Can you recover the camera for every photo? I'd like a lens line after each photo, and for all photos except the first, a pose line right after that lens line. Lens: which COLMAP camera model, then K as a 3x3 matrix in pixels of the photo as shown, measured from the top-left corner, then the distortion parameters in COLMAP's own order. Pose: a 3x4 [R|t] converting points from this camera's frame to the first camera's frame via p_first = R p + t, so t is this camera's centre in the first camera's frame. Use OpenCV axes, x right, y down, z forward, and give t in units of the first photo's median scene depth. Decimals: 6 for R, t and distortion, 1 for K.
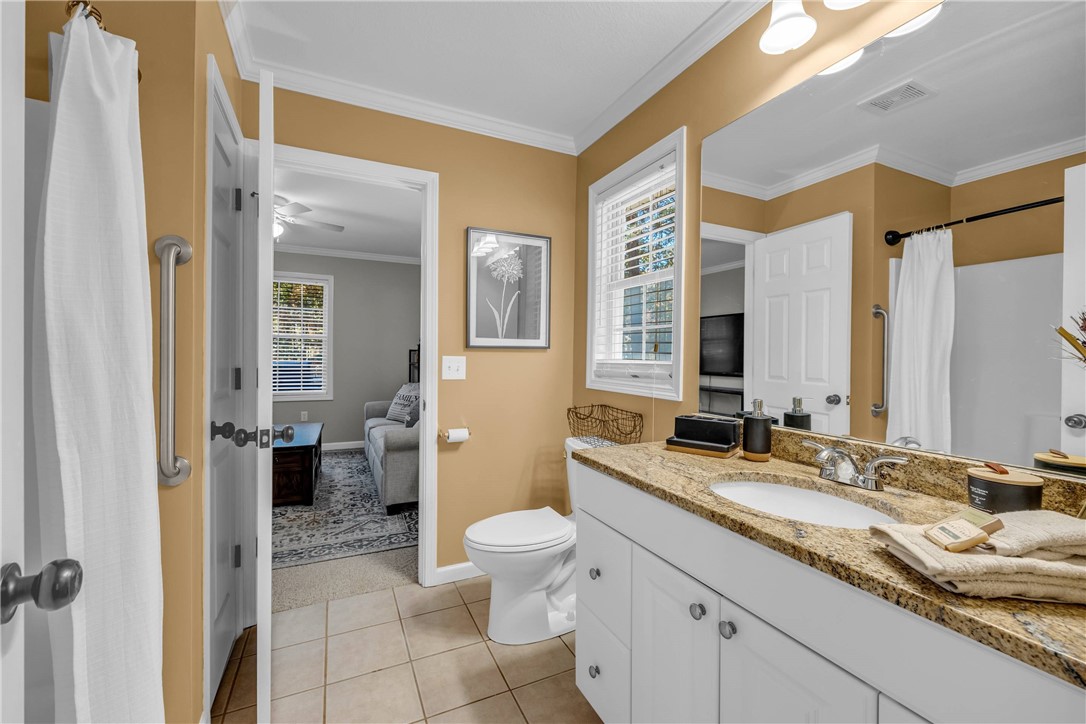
lens RADIAL K [[446.7, 0, 545.4], [0, 446.7, 358.4], [0, 0, 1]] dist [-0.002208, 0.000249]
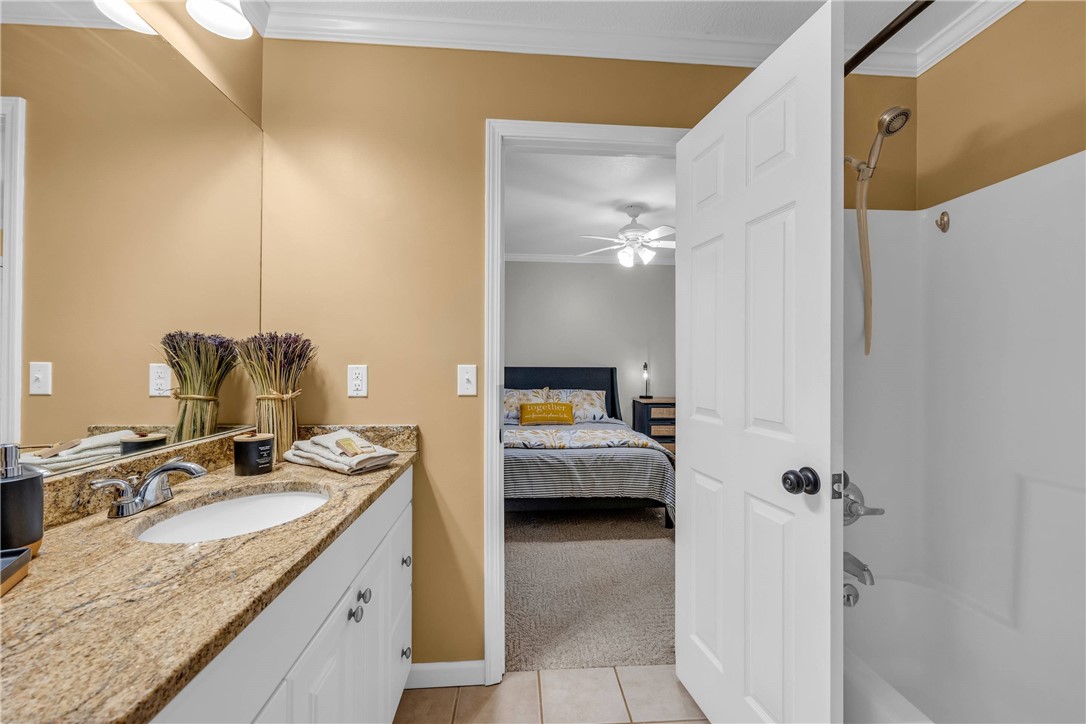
lens RADIAL K [[446.7, 0, 545.4], [0, 446.7, 358.4], [0, 0, 1]] dist [-0.002208, 0.000249]
pose [[-0.932033, -0.007772, 0.362290, -0.414253], [-0.005689, 0.999961, 0.006816, -0.017943], [-0.362328, 0.004292, -0.932041, 1.805124]]
